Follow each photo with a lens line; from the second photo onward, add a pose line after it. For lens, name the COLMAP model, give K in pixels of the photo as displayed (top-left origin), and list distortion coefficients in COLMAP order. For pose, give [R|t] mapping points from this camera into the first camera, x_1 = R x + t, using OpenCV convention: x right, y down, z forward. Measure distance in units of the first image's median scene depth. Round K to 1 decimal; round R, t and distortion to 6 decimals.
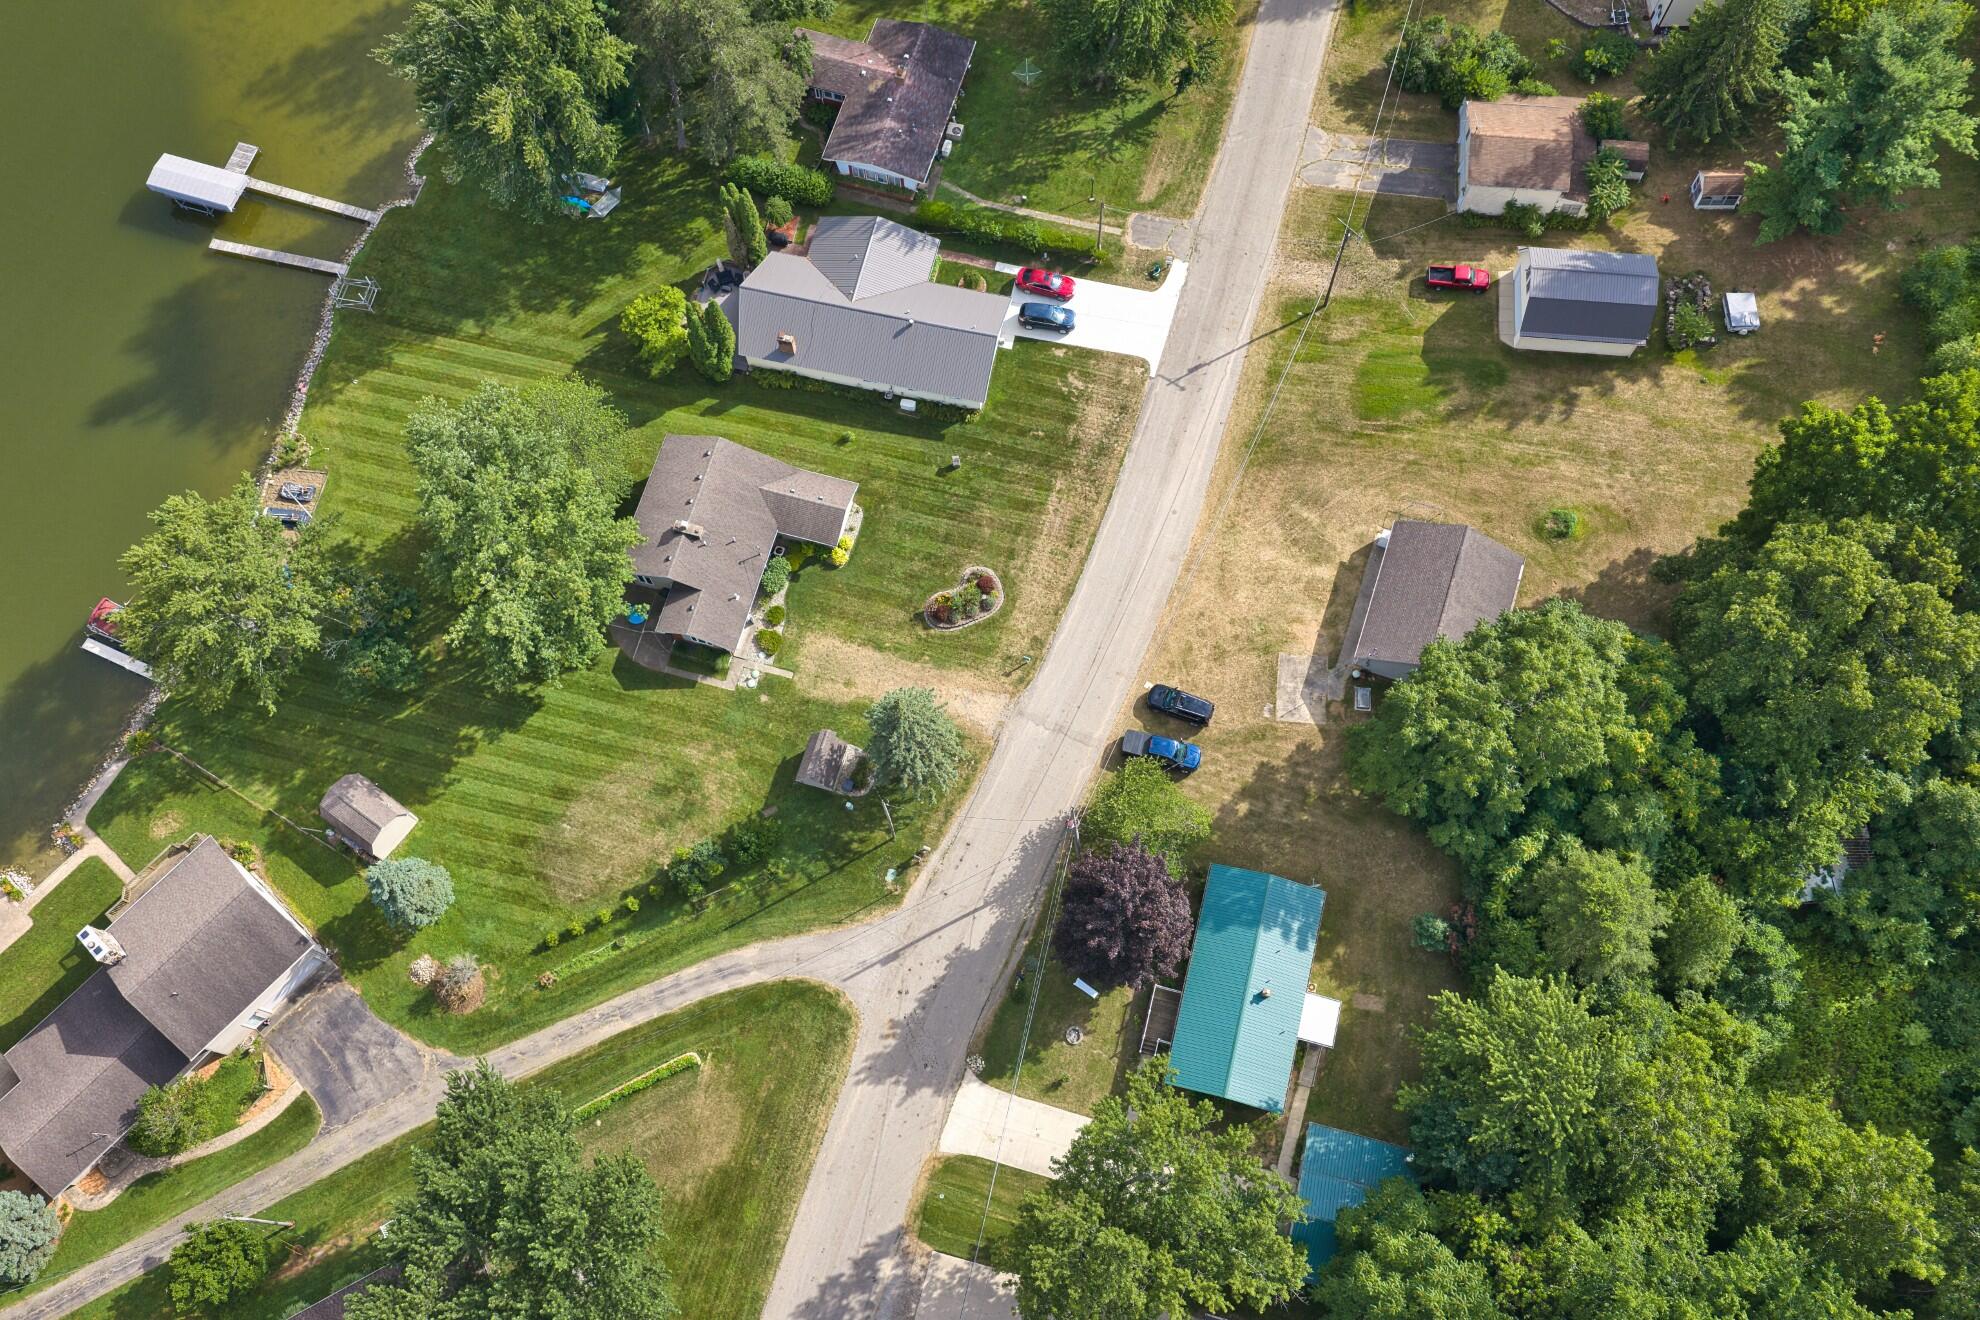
lens RADIAL K [[1616.2, 0, 980.1], [0, 1616.2, 669.1], [0, 0, 1]] dist [0.050252, -0.075050]
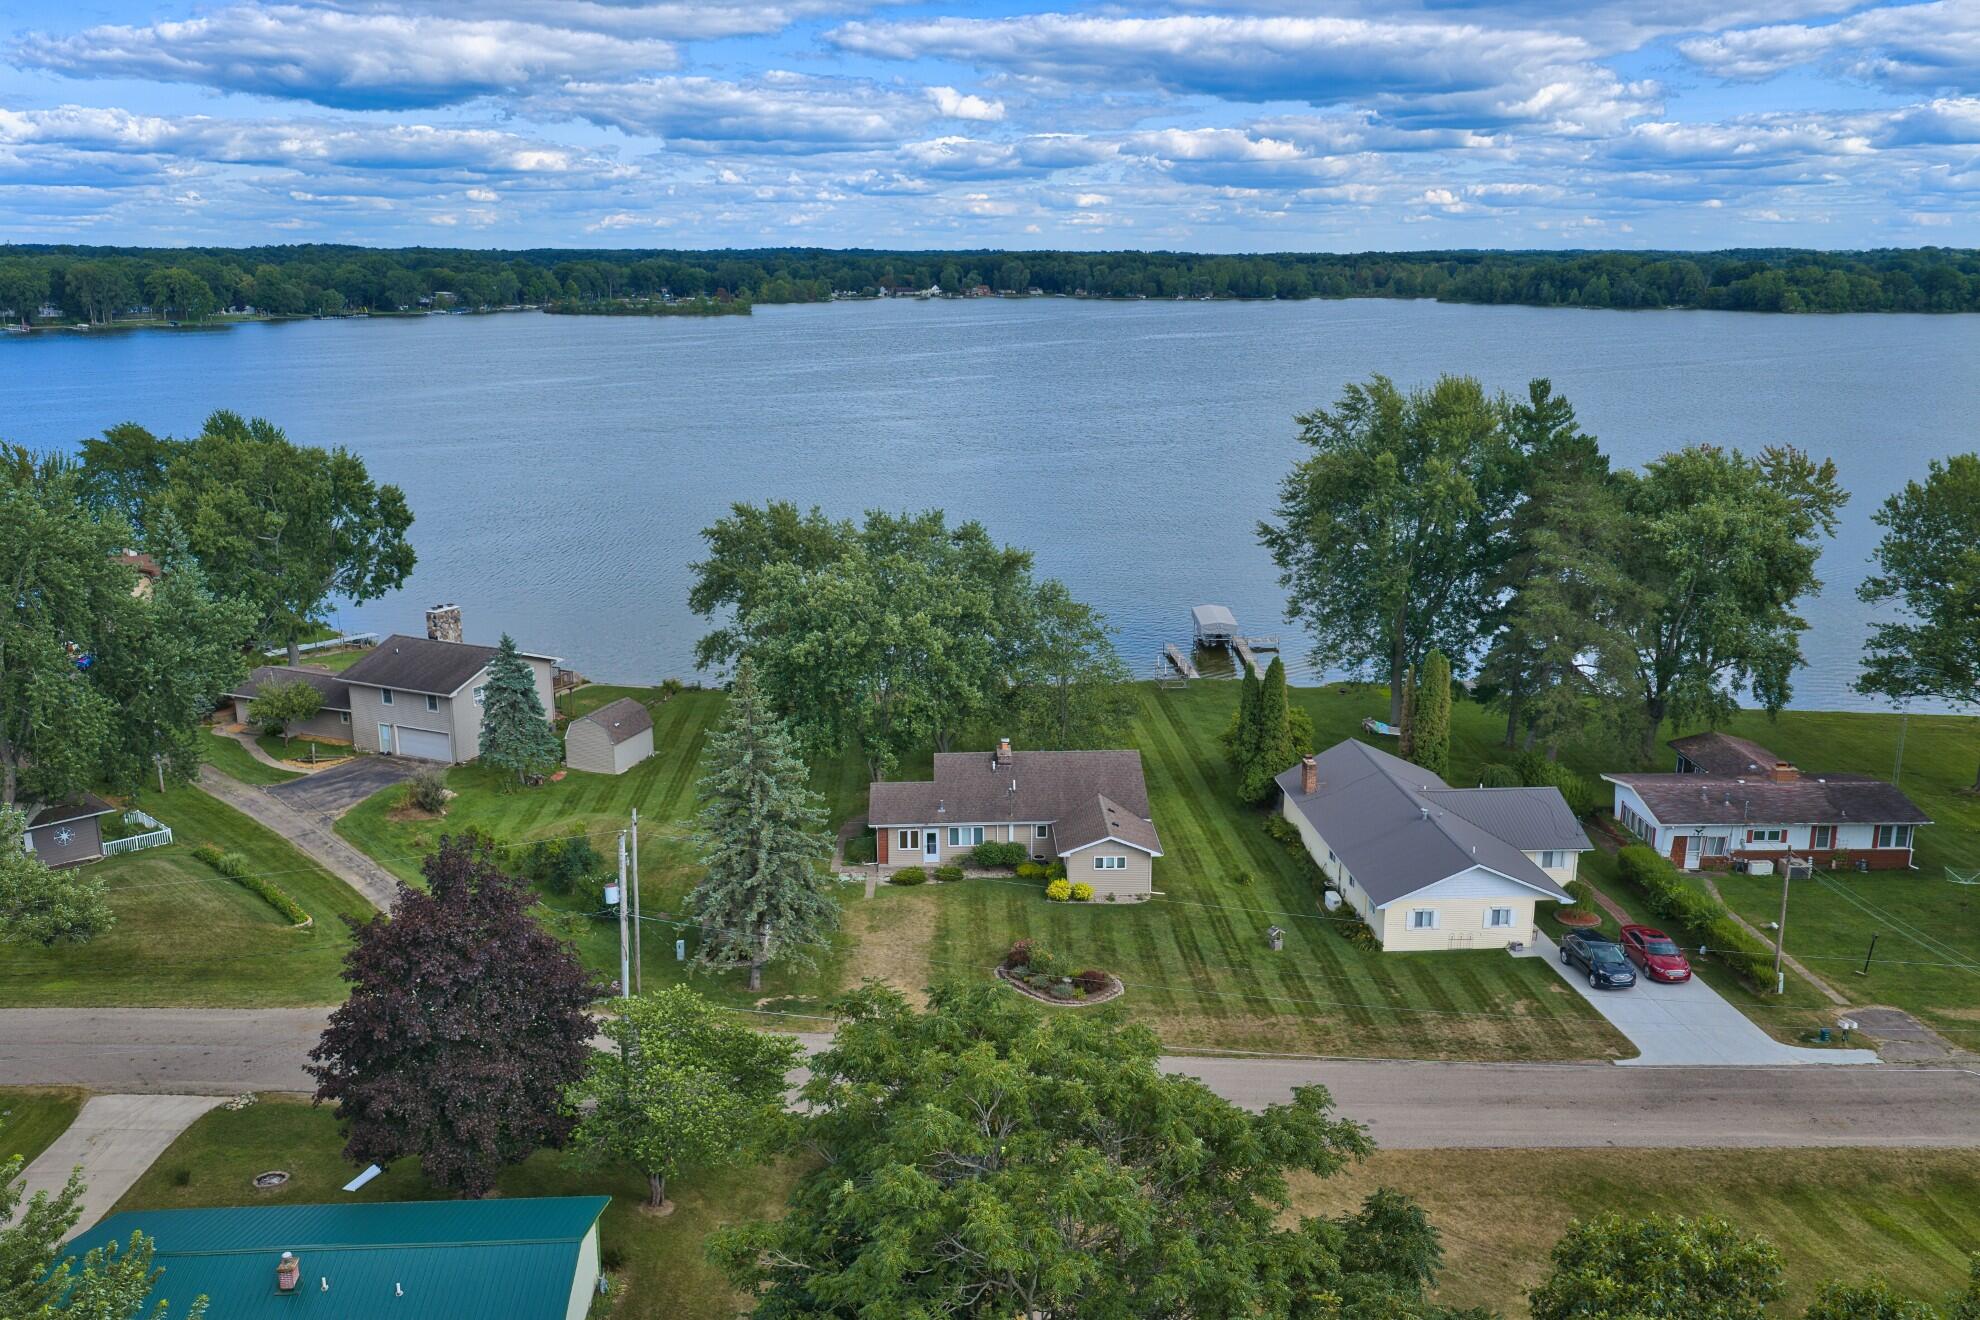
lens RADIAL K [[1616.2, 0, 984.4], [0, 1616.2, 658.8], [0, 0, 1]] dist [0.050252, -0.075050]
pose [[0.292863, 0.237778, -0.926117, 0.525253], [-0.901305, 0.391990, -0.184375, 0.047480], [0.319188, 0.888710, 0.329109, 0.692574]]
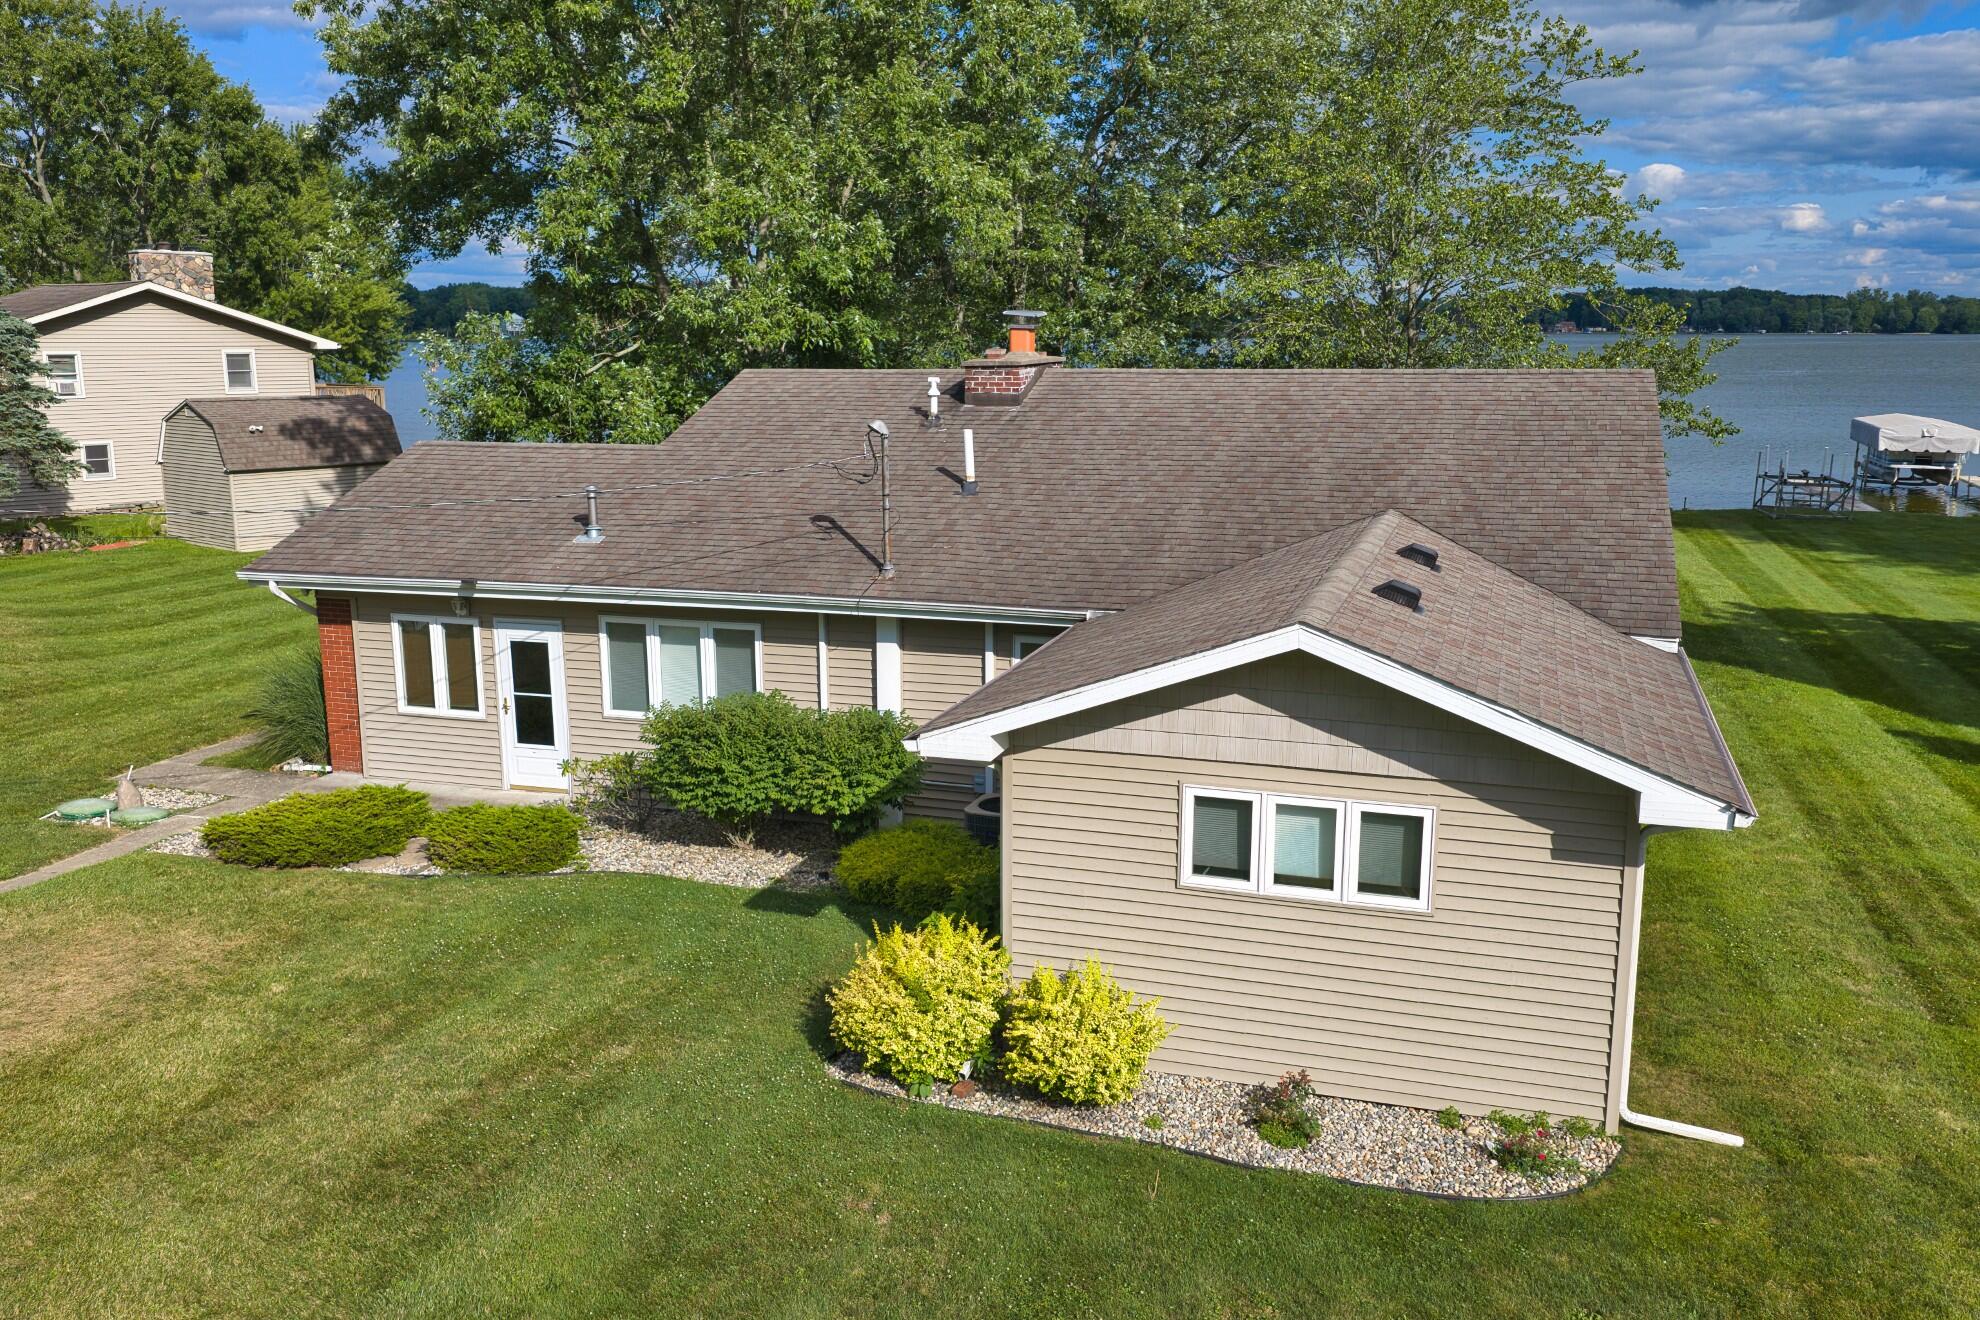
lens RADIAL K [[1616.2, 0, 988.5], [0, 1616.2, 659.9], [0, 0, 1]] dist [0.050252, -0.075050]
pose [[-0.044291, 0.210848, -0.976515, 0.002837], [-0.940407, 0.321085, 0.111981, -0.092945], [0.337155, 0.923281, 0.184062, 0.985828]]
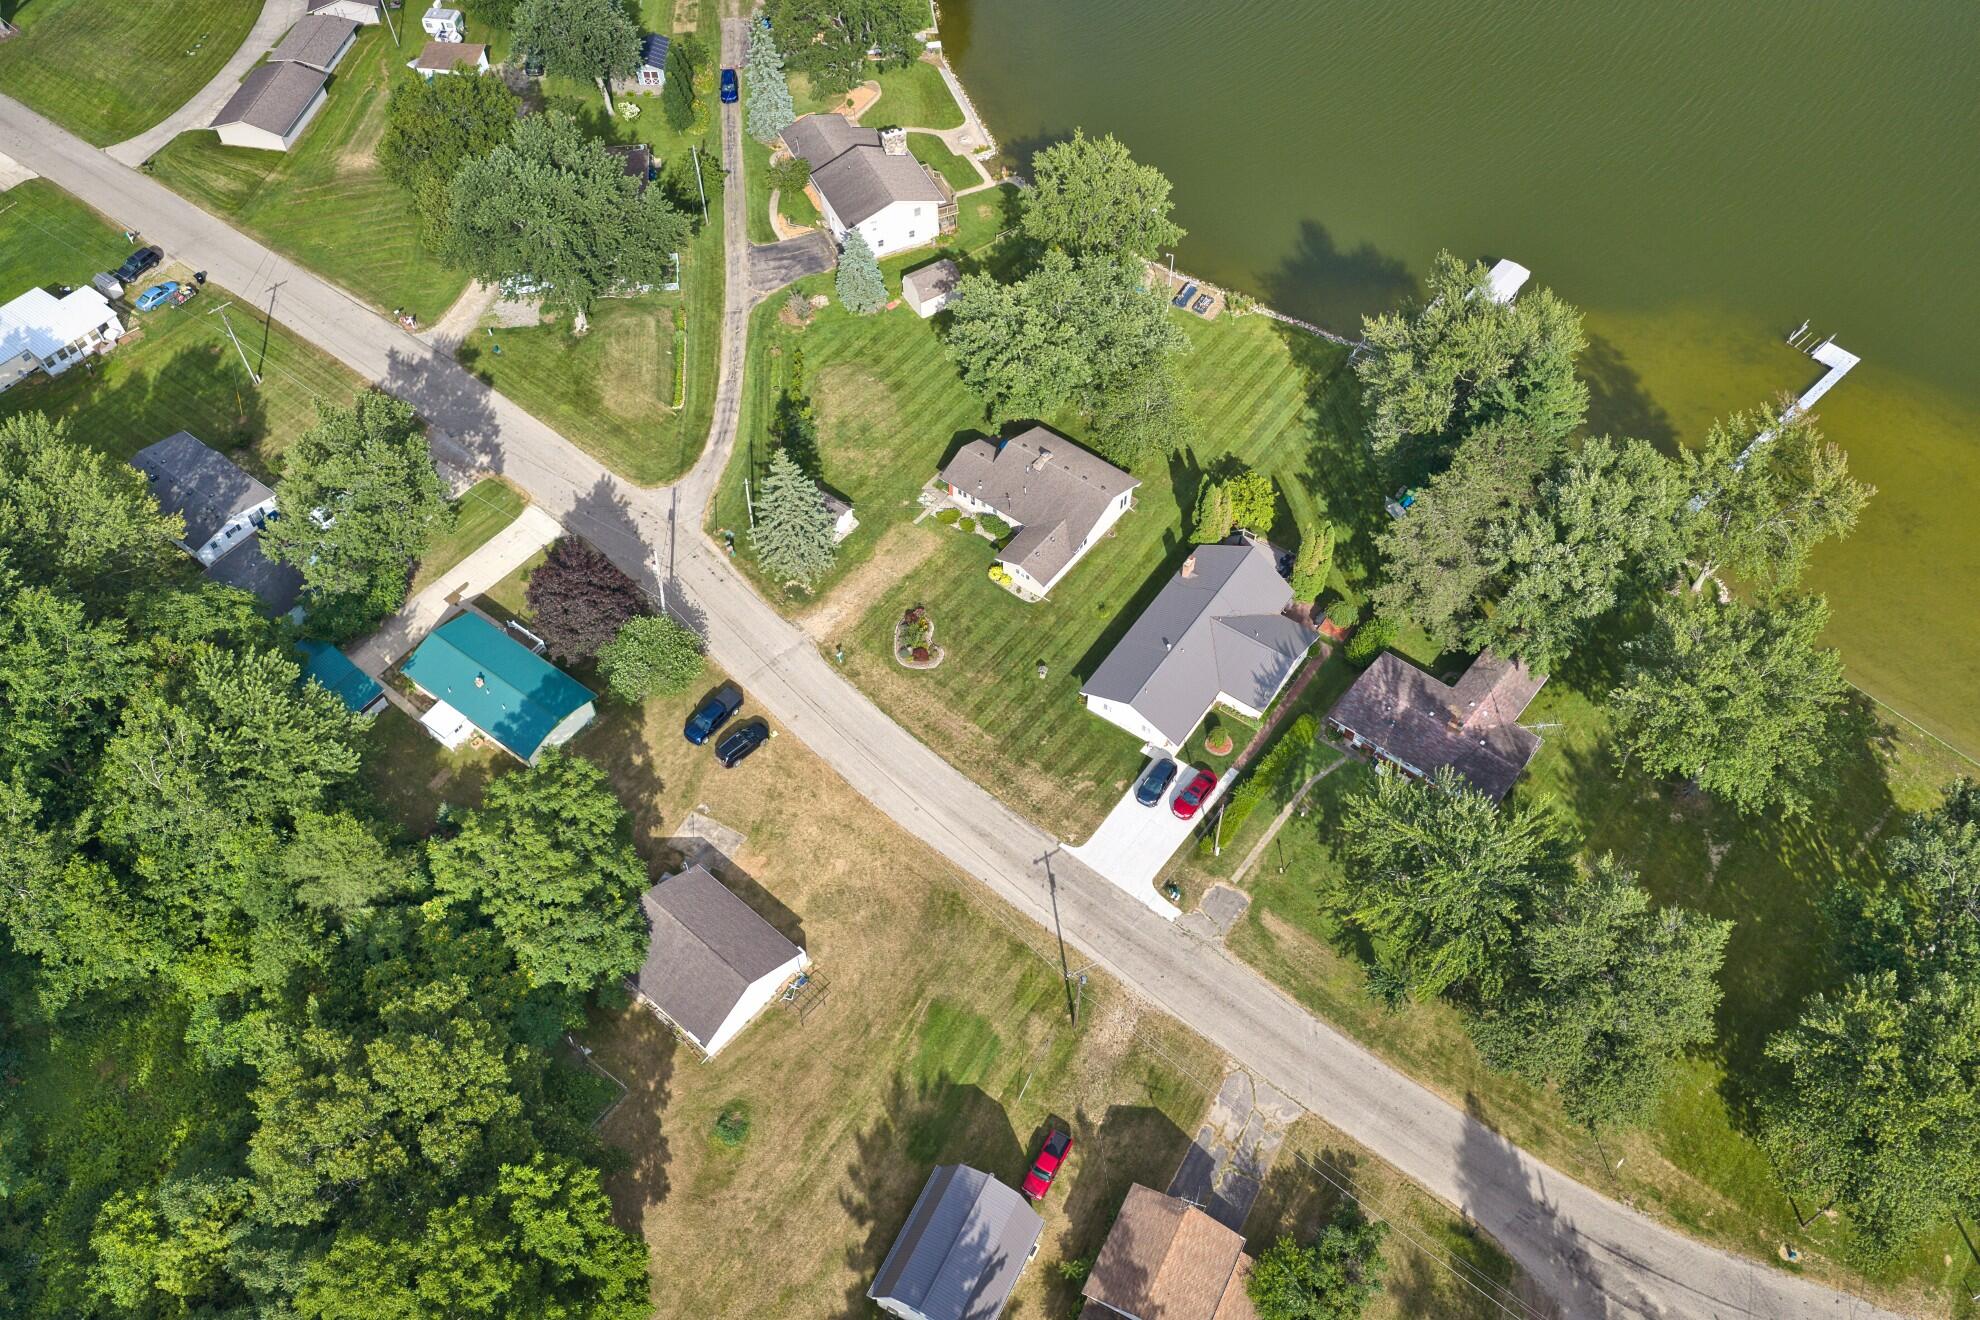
lens RADIAL K [[1616.2, 0, 993.2], [0, 1616.2, 660.3], [0, 0, 1]] dist [0.050252, -0.075050]
pose [[-0.373062, 0.750398, -0.545645, 0.618199], [-0.868193, -0.074935, 0.490537, -0.665217], [0.327210, 0.656725, 0.679445, 0.245633]]
